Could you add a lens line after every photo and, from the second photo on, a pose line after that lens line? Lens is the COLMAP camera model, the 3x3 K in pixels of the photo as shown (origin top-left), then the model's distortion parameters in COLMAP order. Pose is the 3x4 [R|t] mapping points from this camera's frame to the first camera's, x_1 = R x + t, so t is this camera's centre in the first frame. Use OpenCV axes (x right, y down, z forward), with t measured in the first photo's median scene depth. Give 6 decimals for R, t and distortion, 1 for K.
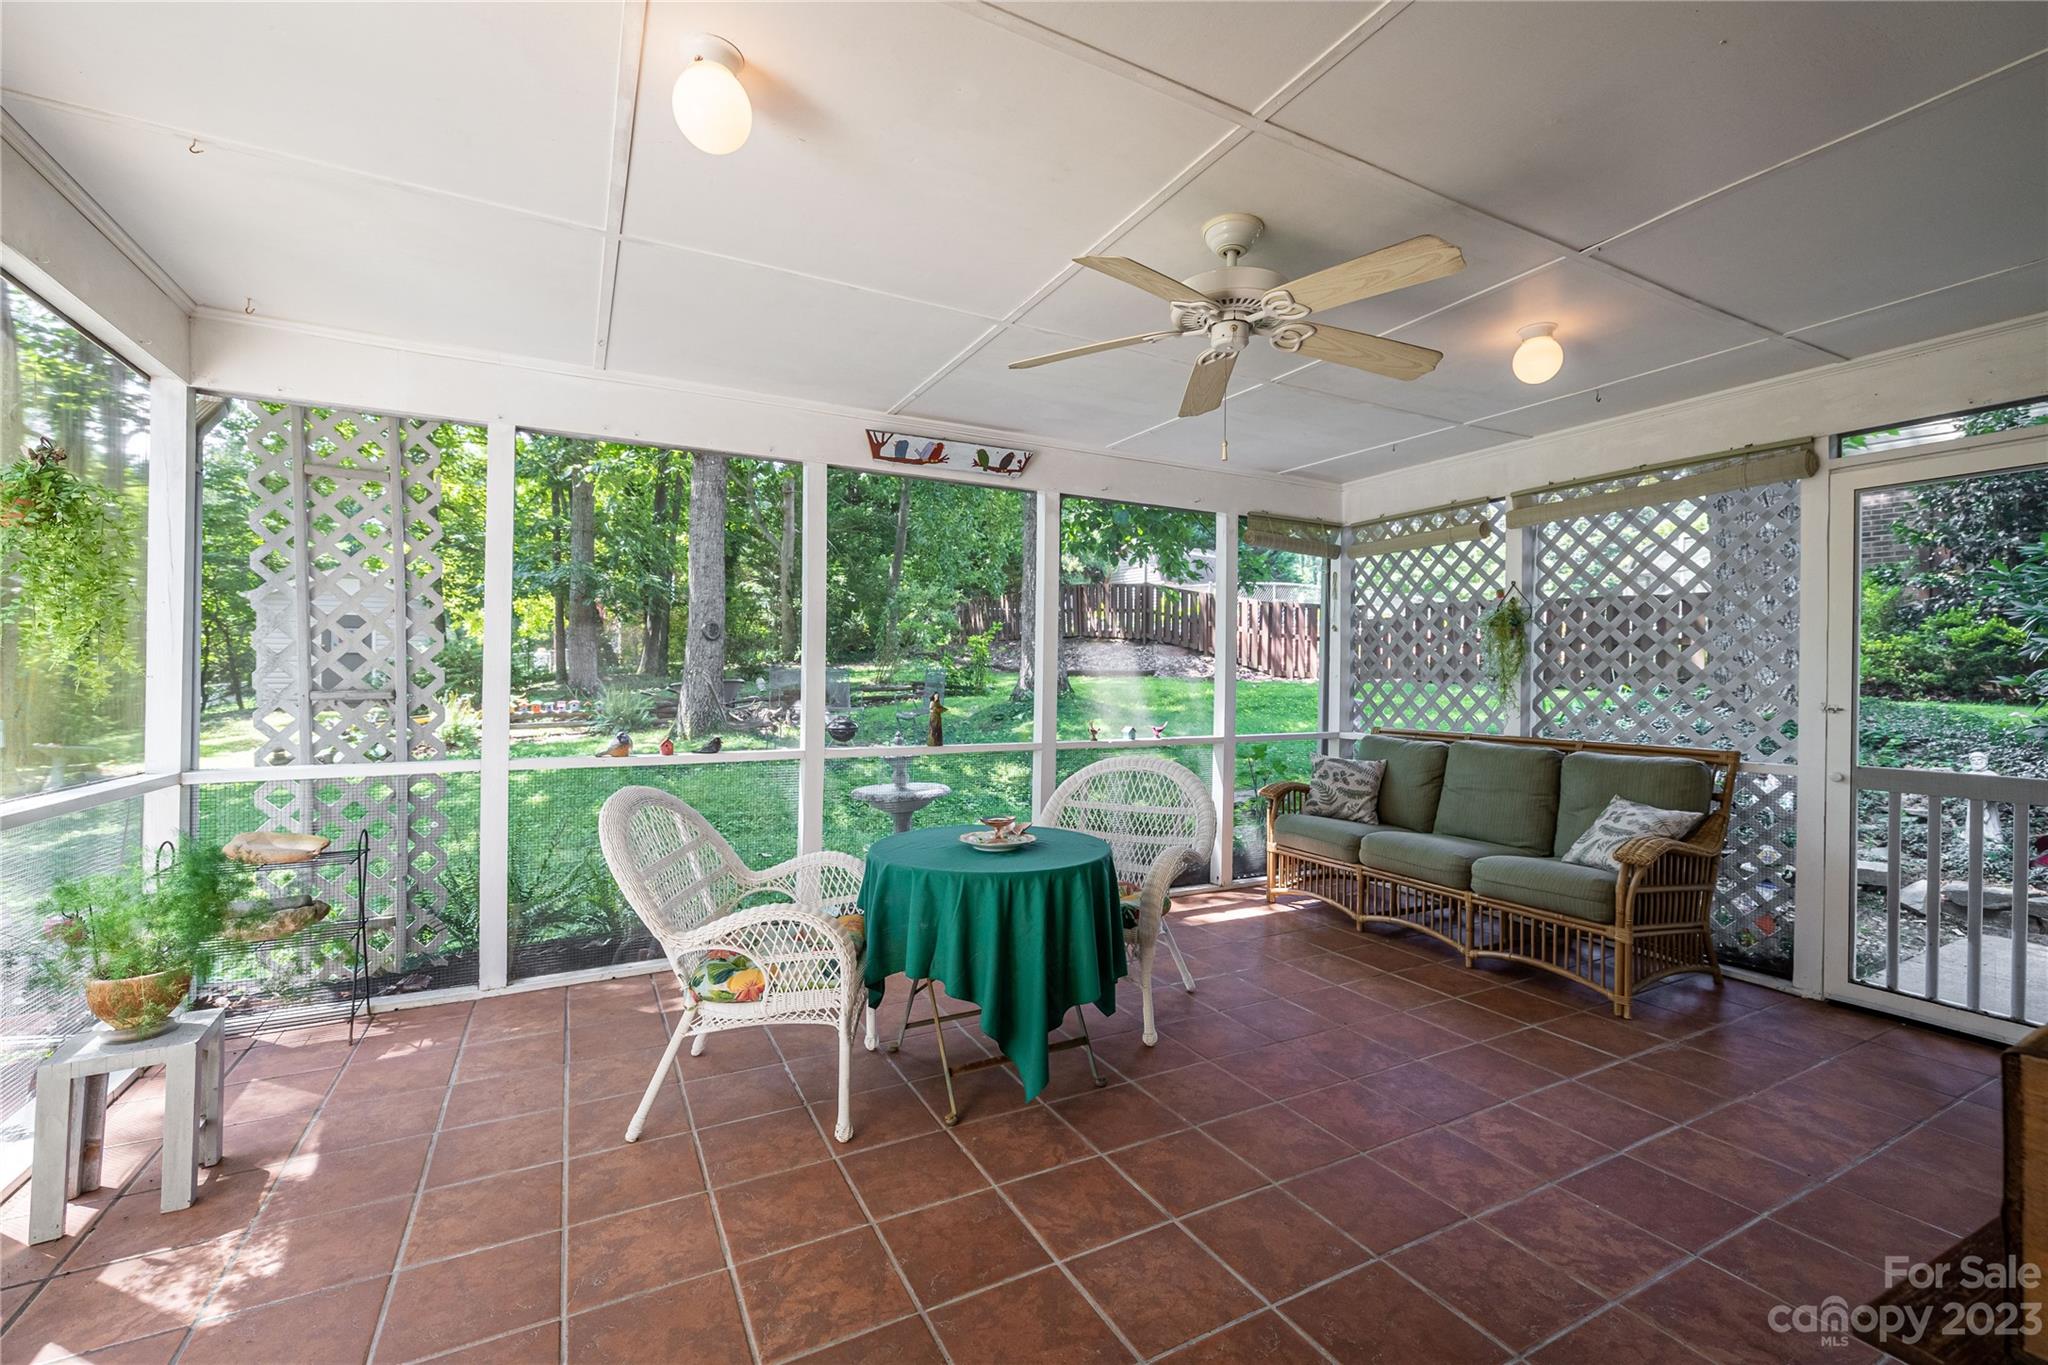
lens RADIAL K [[870.1, 0, 1024.9], [0, 870.1, 674.9], [0, 0, 1]] dist [0.002710, 0.000158]
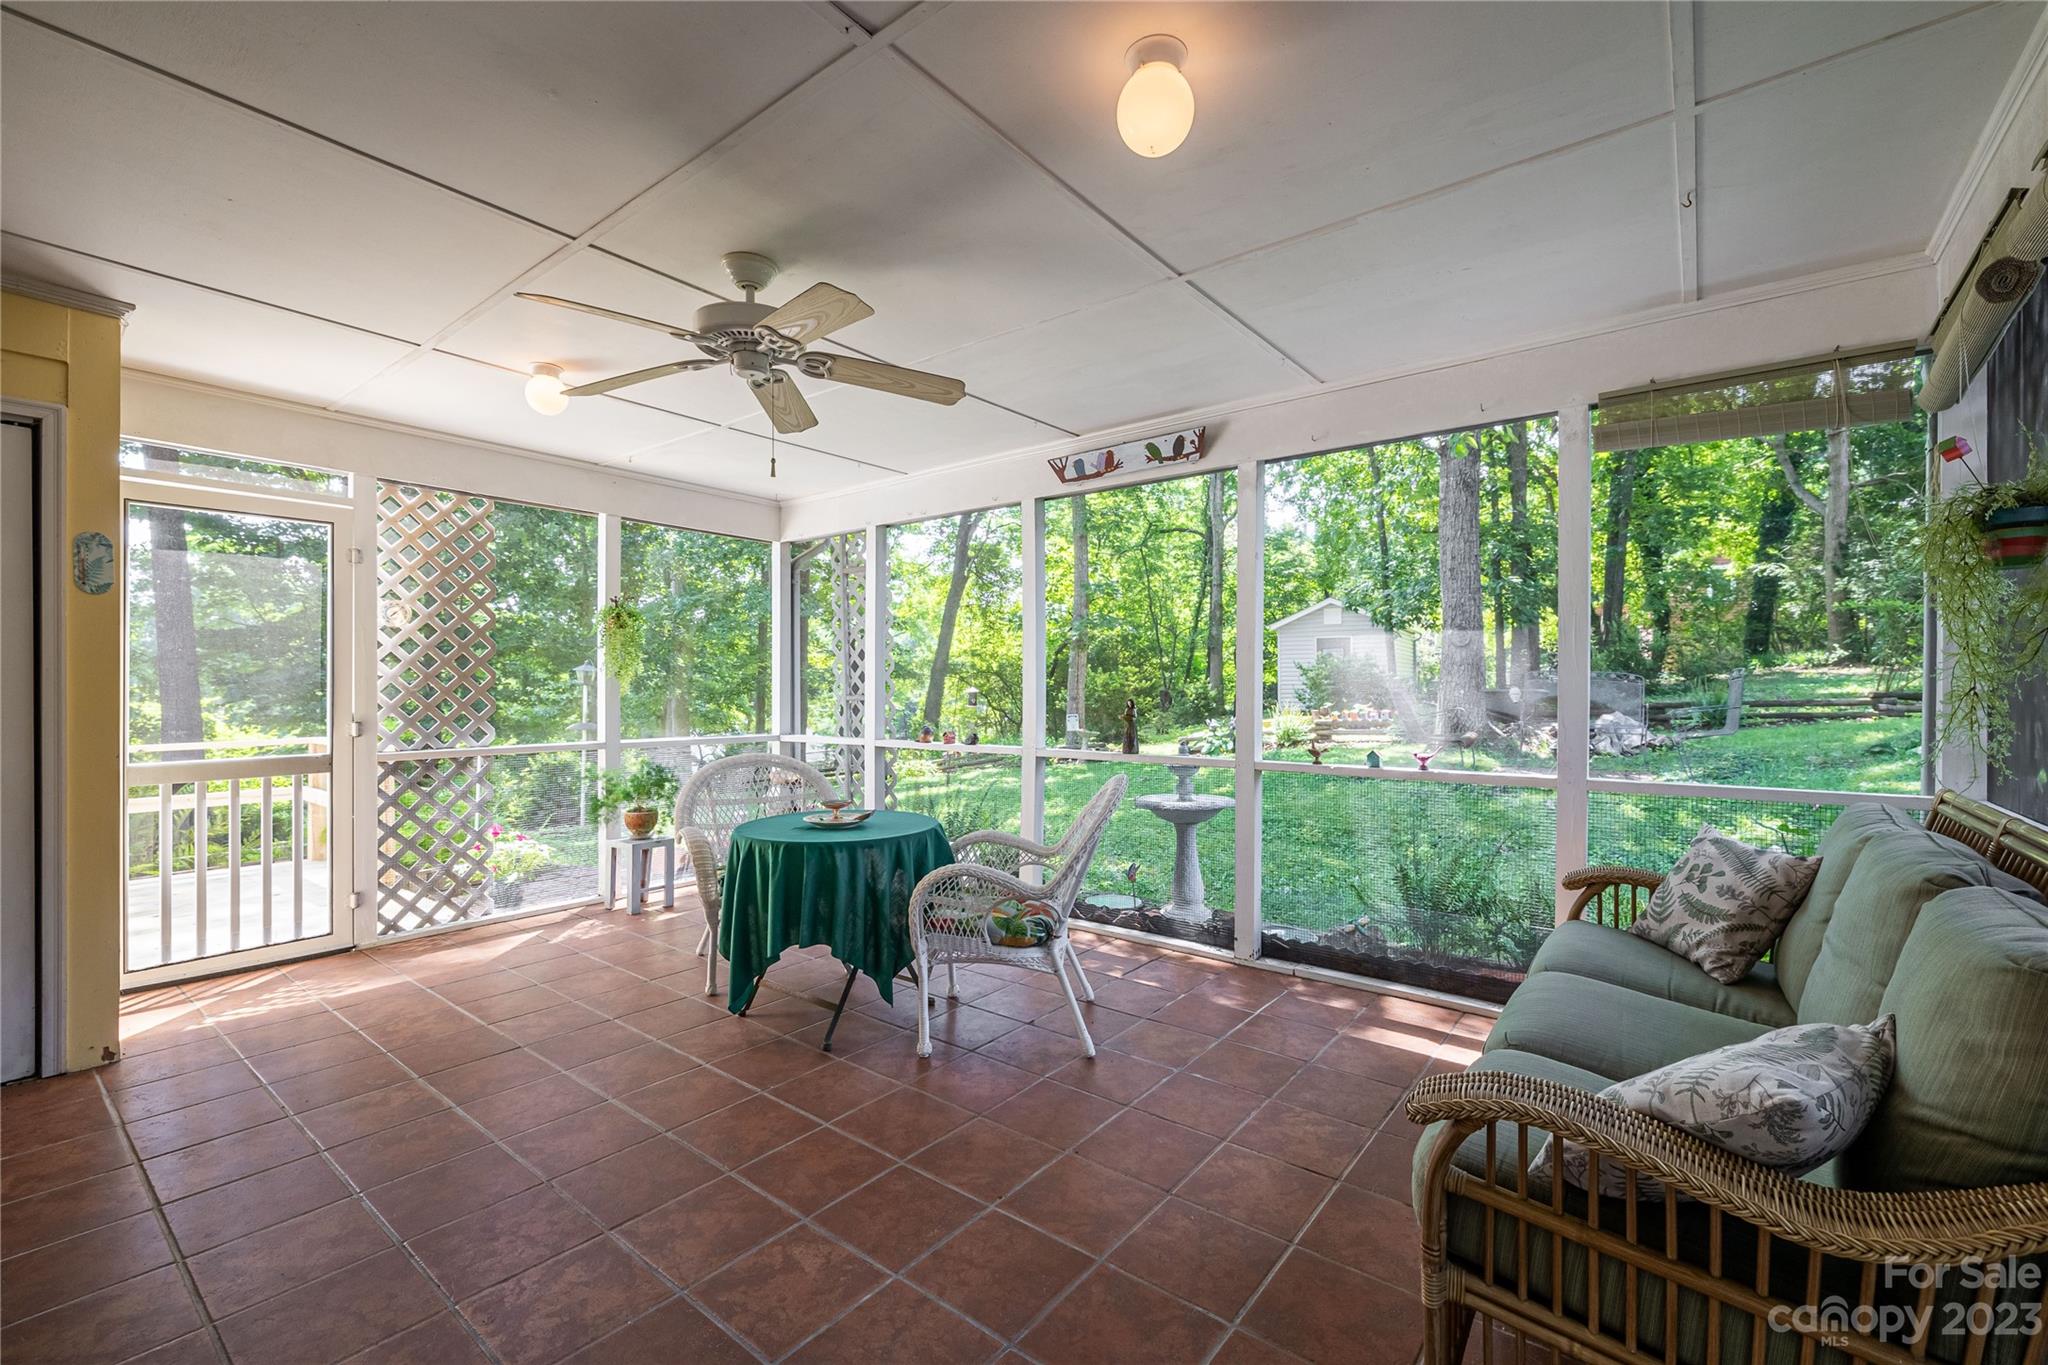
lens RADIAL K [[870.1, 0, 1019.8], [0, 870.1, 689.1], [0, 0, 1]] dist [0.002710, 0.000158]
pose [[0.399944, -0.000972, -0.916539, 0.800793], [0.002332, 0.999997, -0.000043, 0.007645], [0.916536, -0.002120, 0.399945, 0.520372]]
